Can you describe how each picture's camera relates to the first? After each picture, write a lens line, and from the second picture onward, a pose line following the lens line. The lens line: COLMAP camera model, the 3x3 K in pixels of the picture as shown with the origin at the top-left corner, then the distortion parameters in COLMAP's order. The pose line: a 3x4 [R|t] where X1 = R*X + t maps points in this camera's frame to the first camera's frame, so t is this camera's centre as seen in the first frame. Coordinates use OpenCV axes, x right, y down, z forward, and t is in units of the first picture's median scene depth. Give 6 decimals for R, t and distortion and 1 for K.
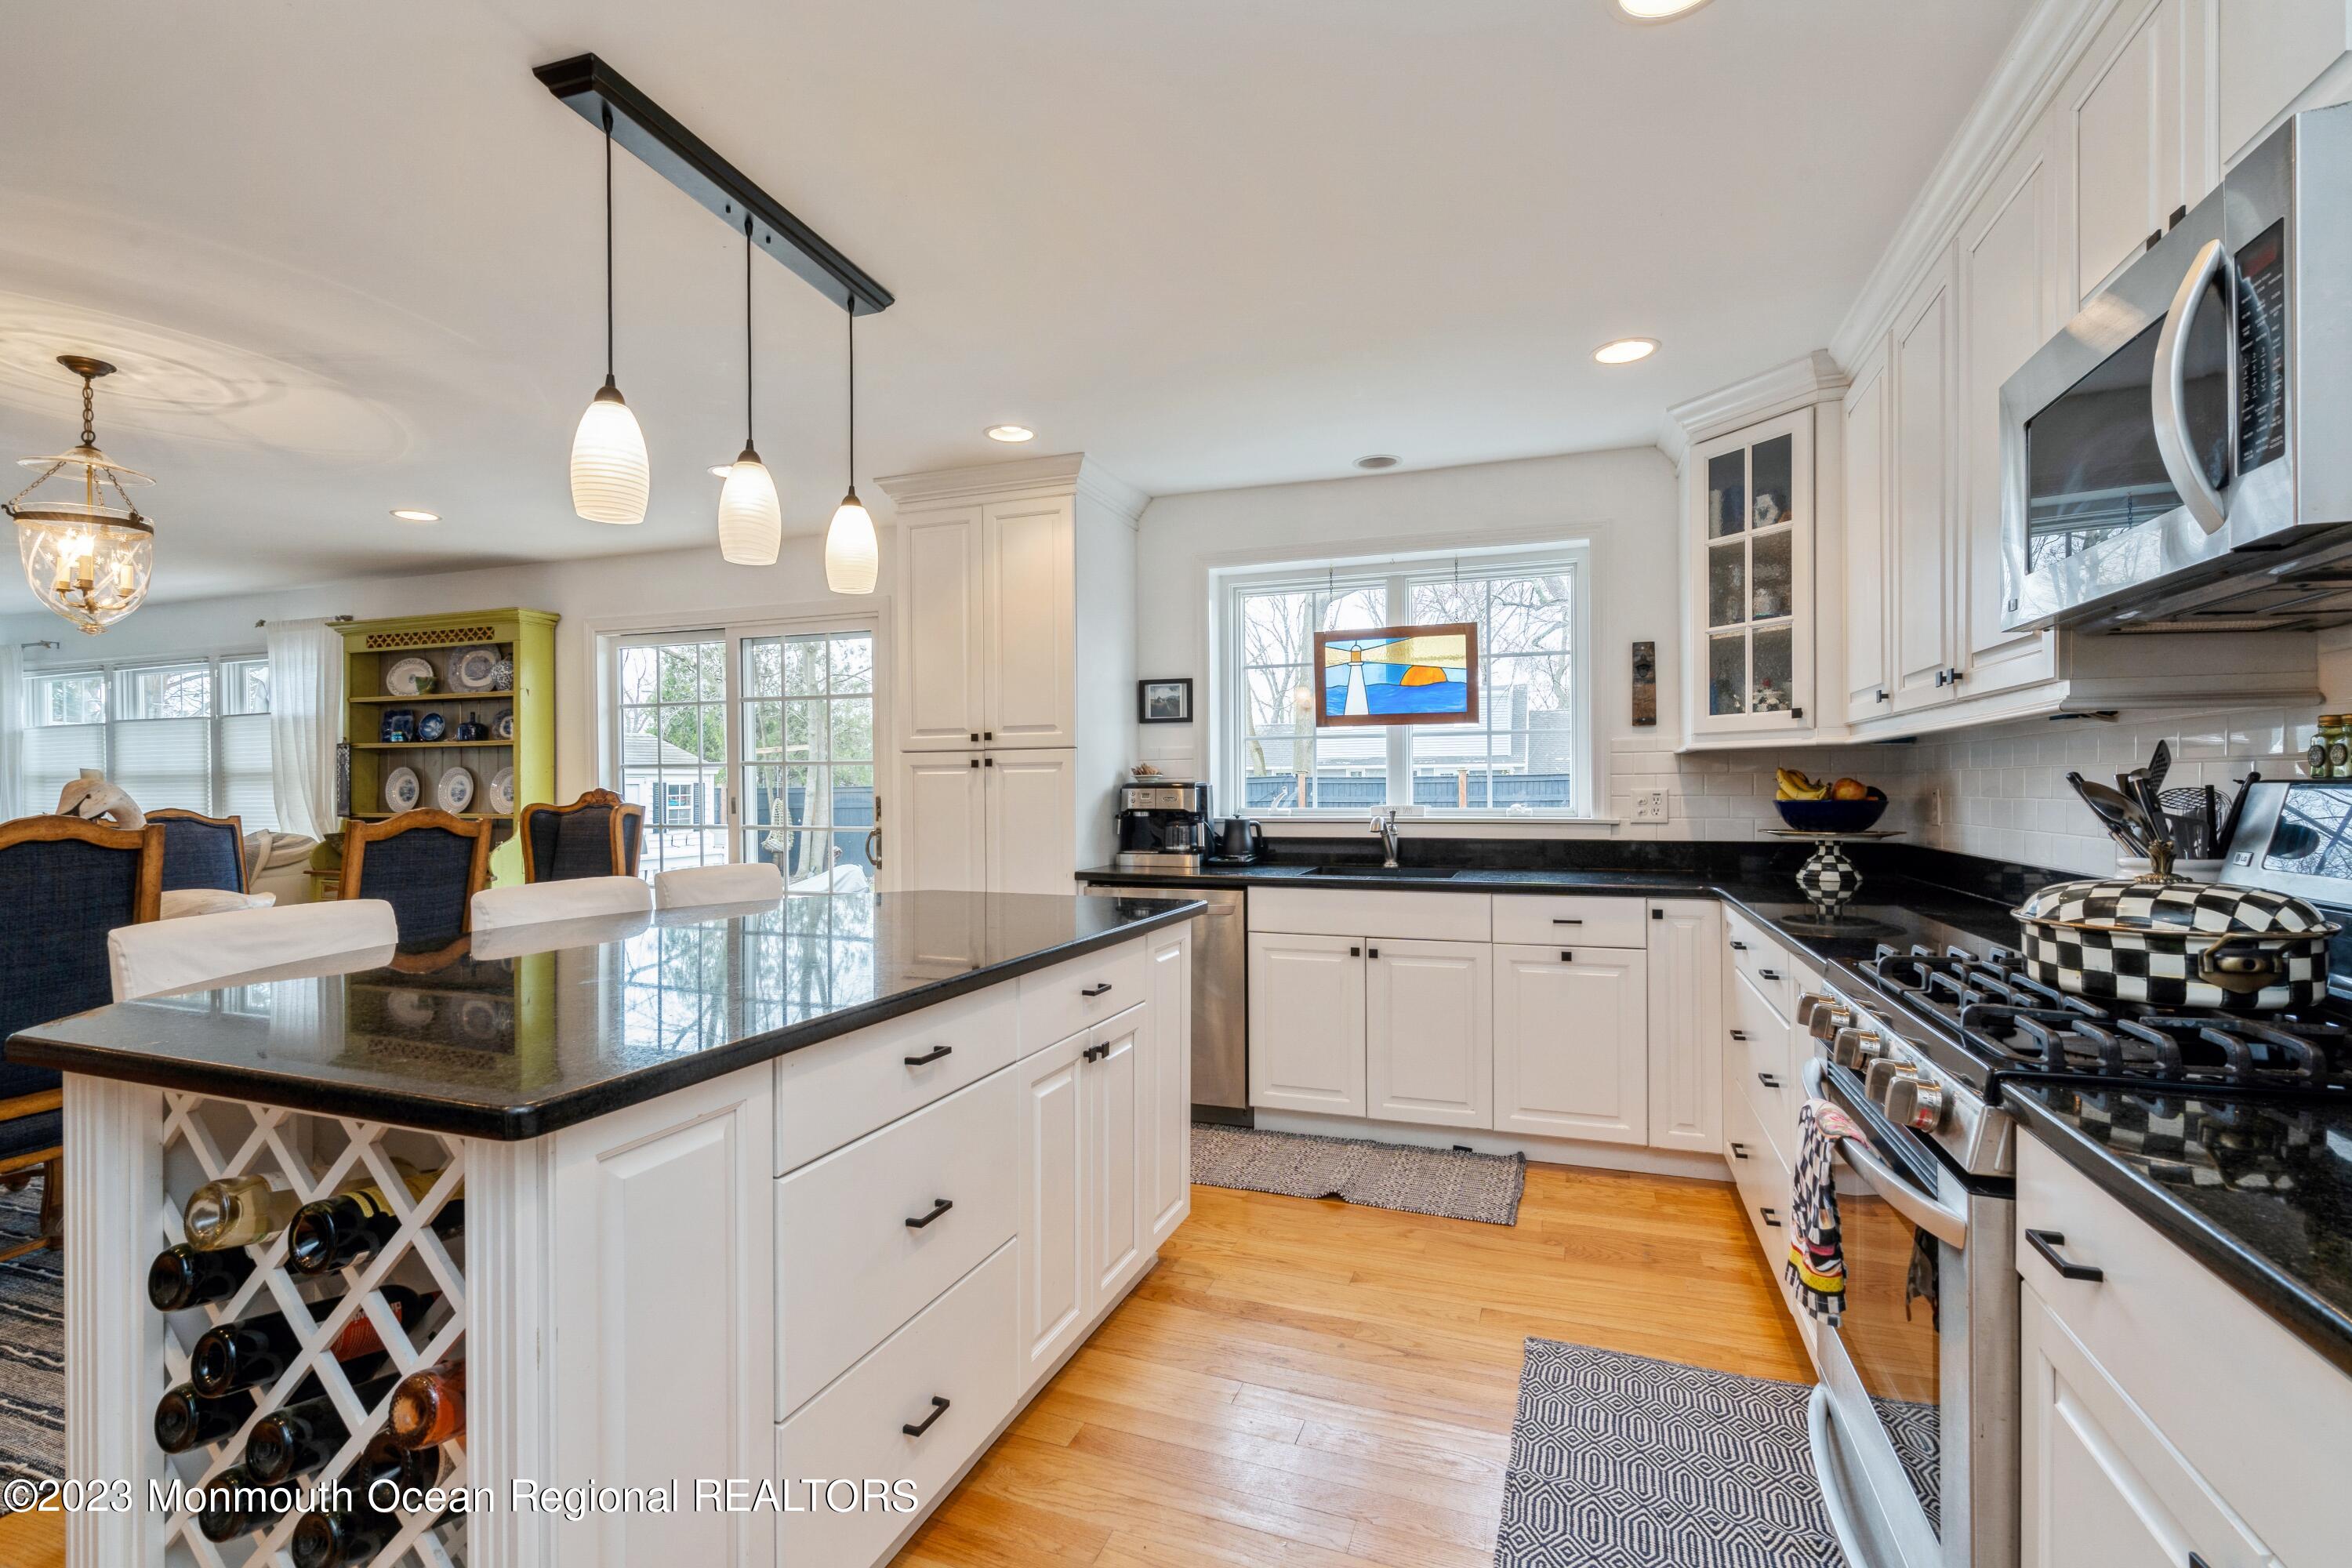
lens RADIAL K [[1071.6, 0, 1188.8], [0, 1071.6, 789.2], [0, 0, 1]] dist [0.000243, 0.001543]
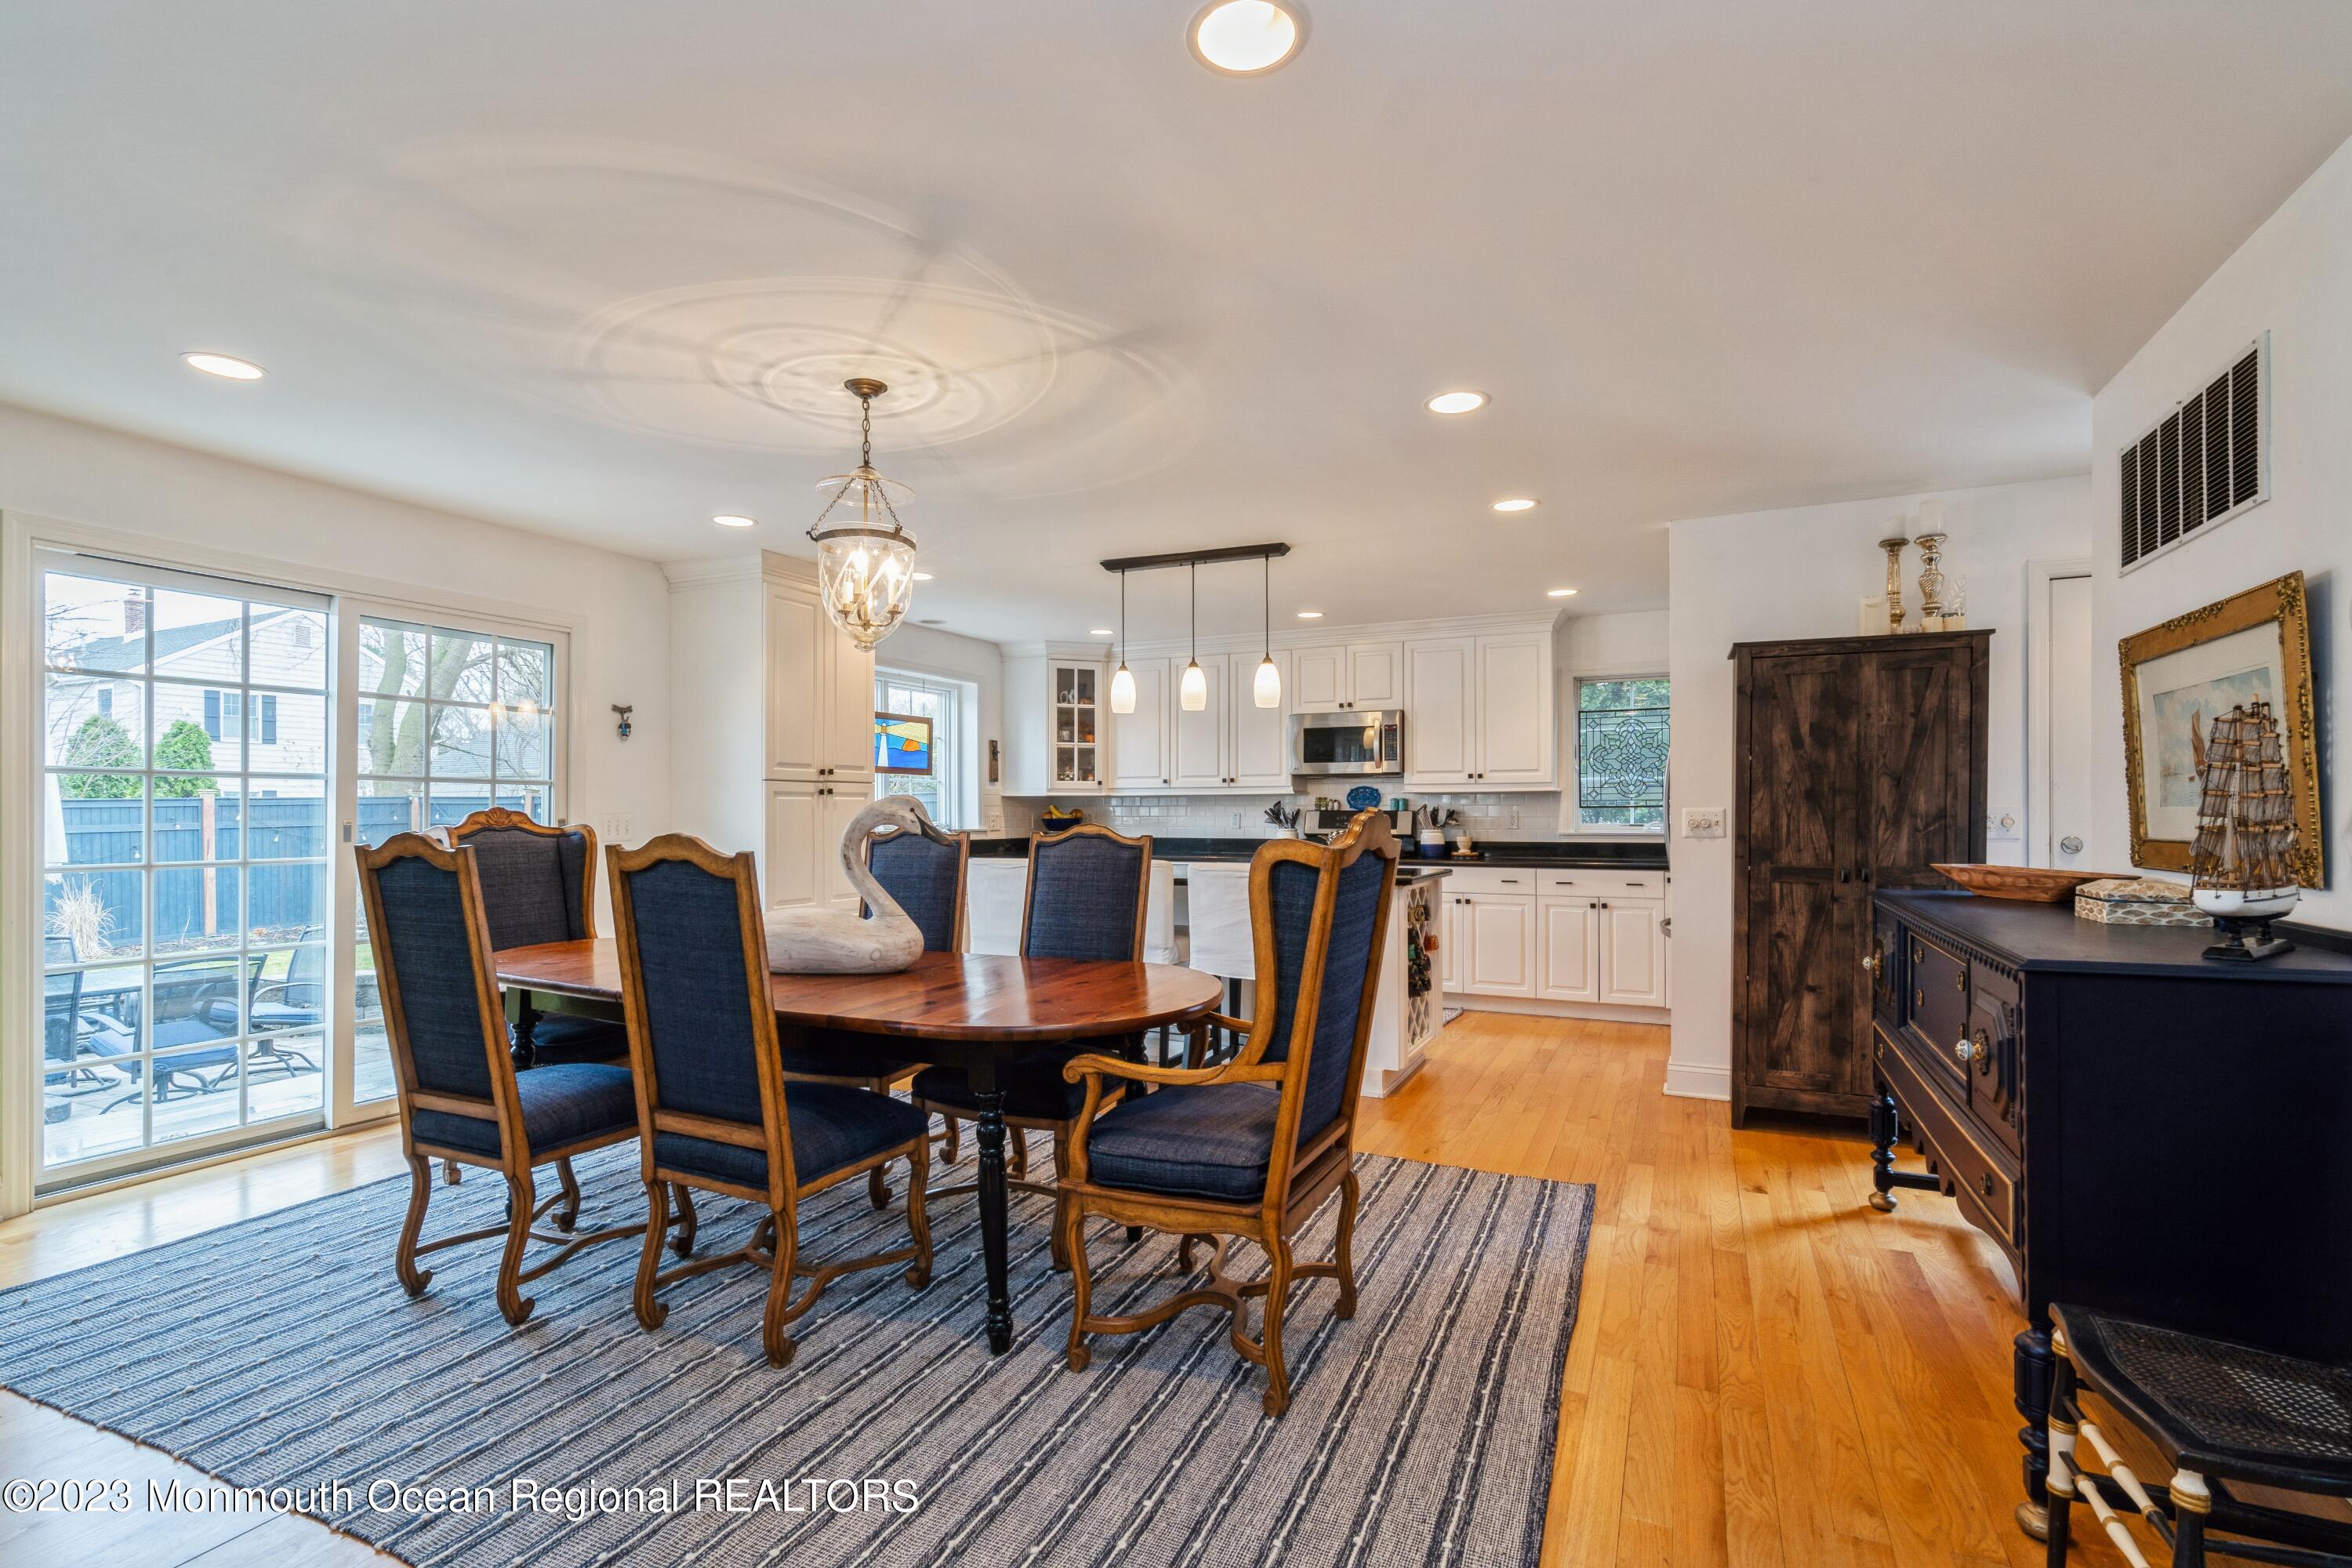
lens RADIAL K [[1071.6, 0, 1195.9], [0, 1071.6, 818.0], [0, 0, 1]] dist [0.000243, 0.001543]
pose [[0.078302, 0.001345, 0.996929, -1.472712], [0.008090, 0.999965, -0.001984, 0.014776], [-0.996897, 0.008221, 0.078288, 0.443849]]
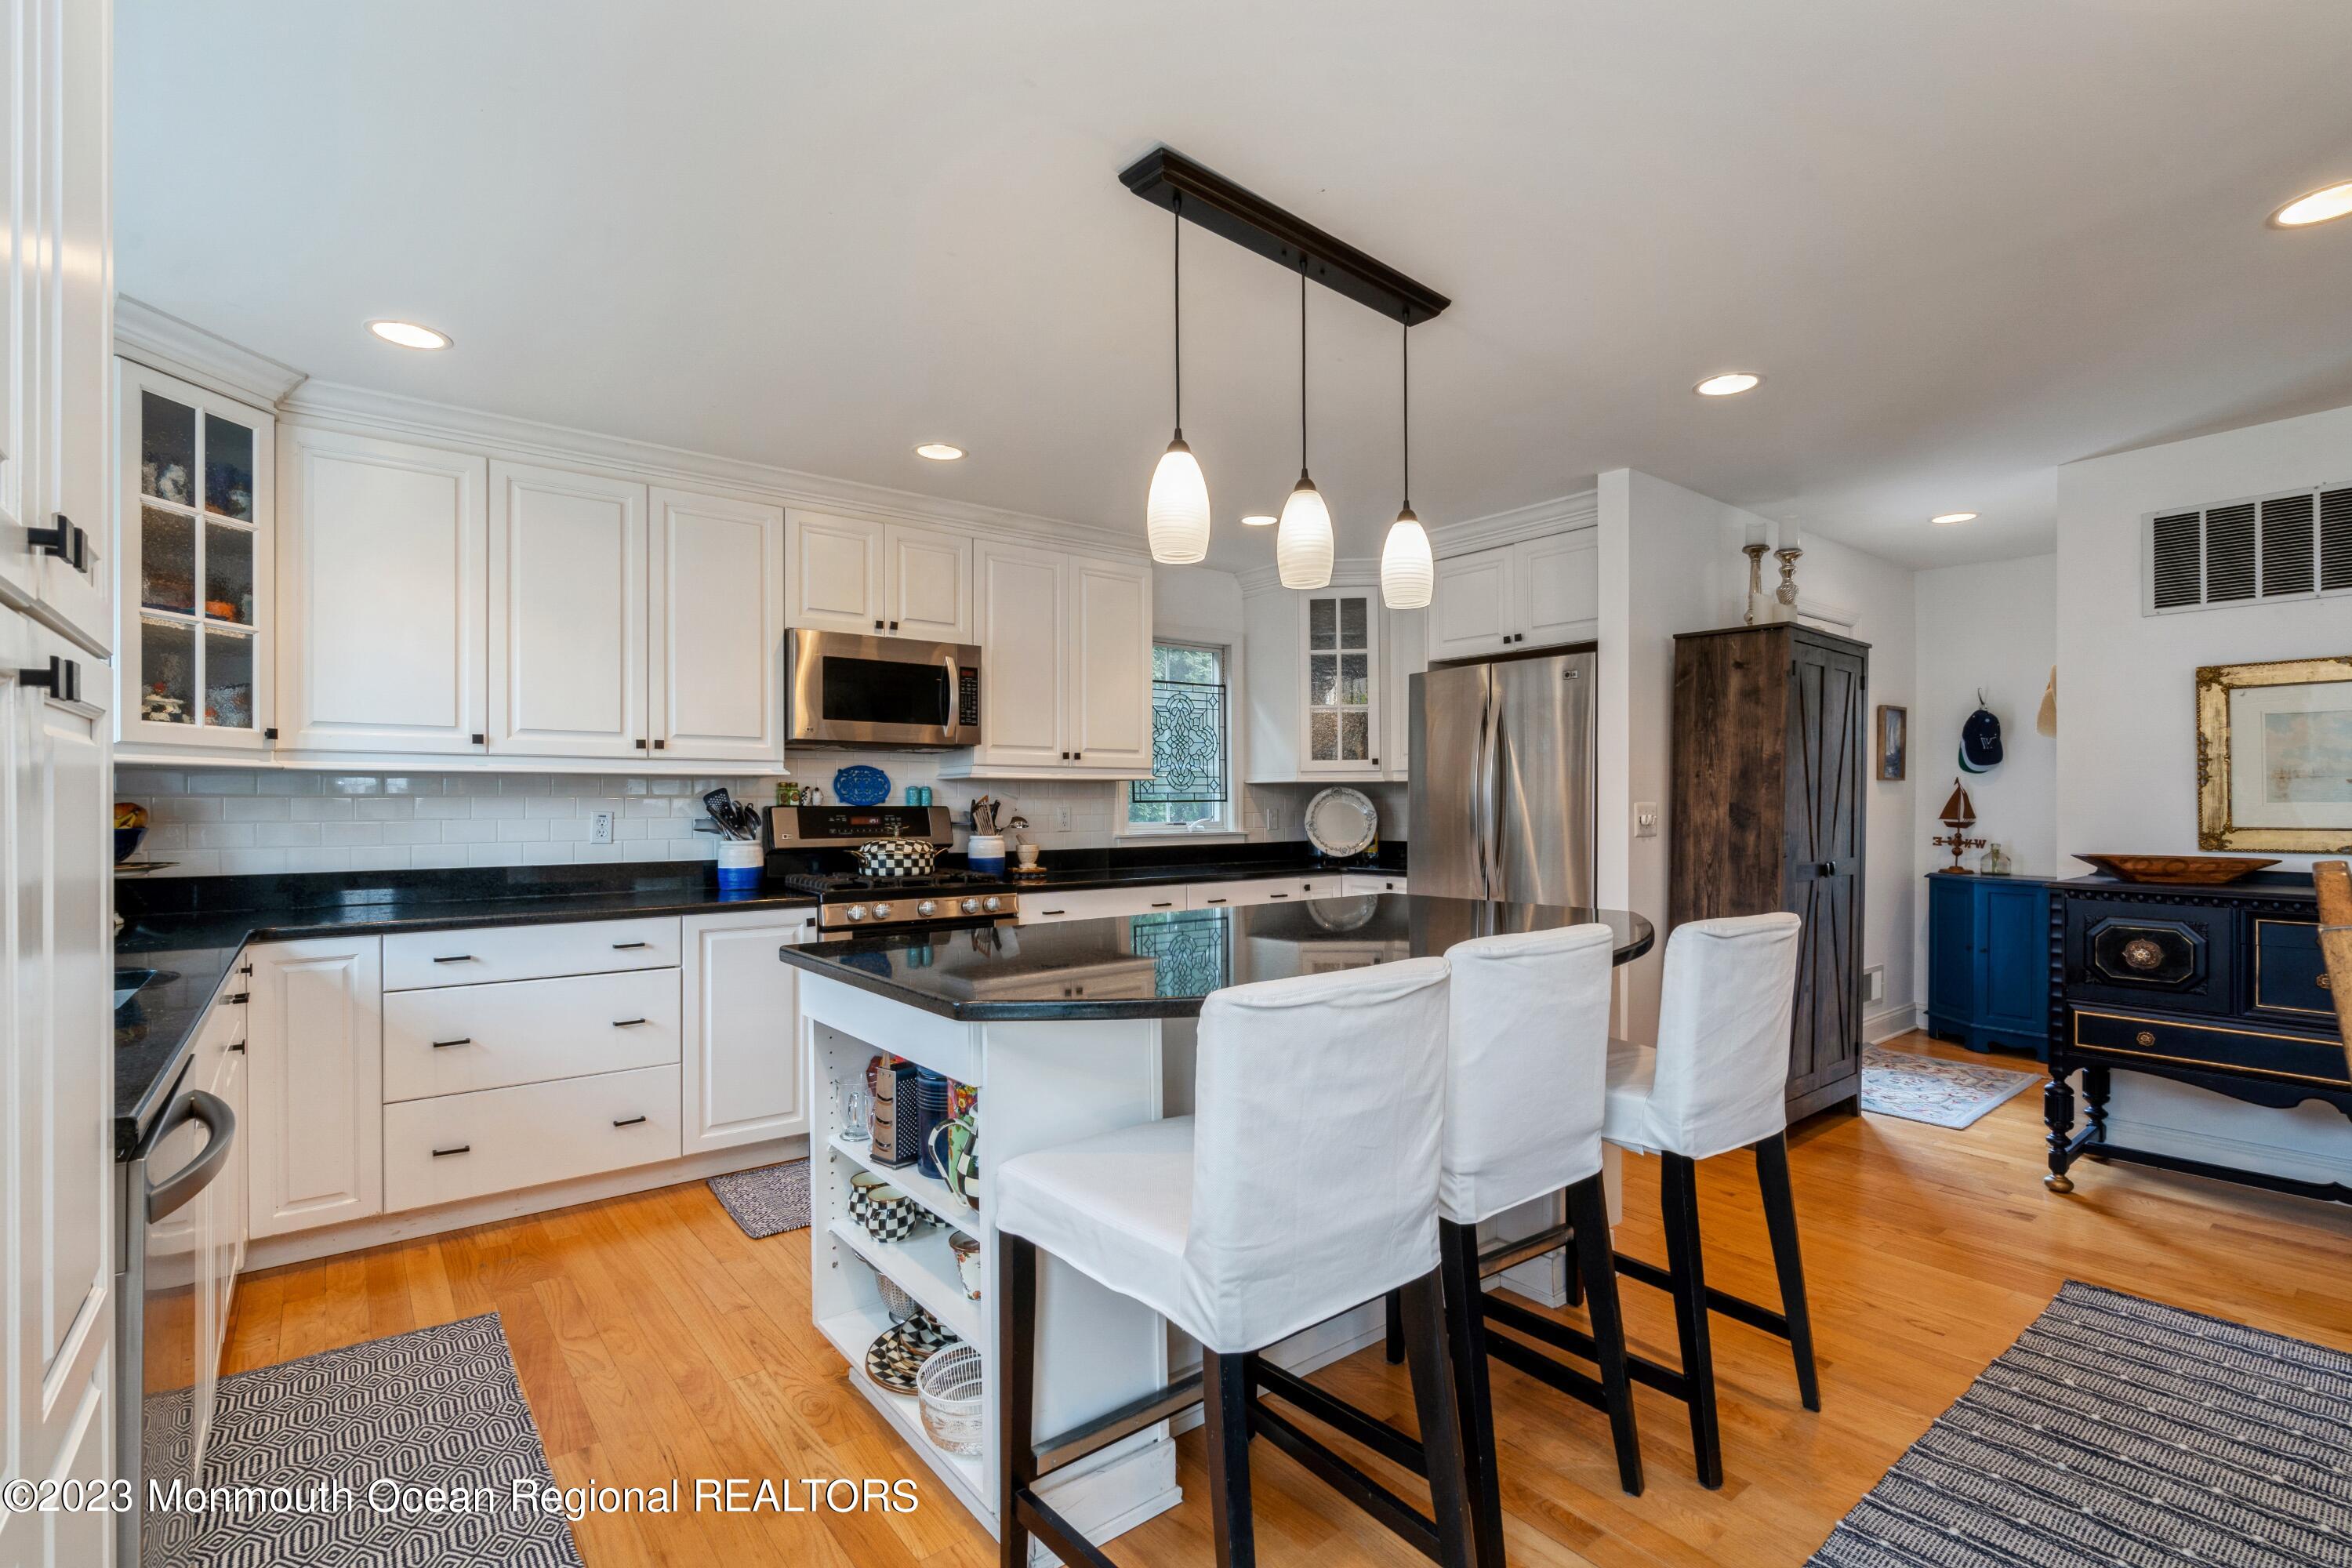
lens RADIAL K [[1071.6, 0, 1179.8], [0, 1071.6, 789.9], [0, 0, 1]] dist [0.000243, 0.001543]
pose [[-0.856526, 0.019822, 0.515723, -0.466920], [0.014839, 0.999795, -0.013782, 0.003592], [-0.515890, -0.004152, -0.856645, 1.069709]]
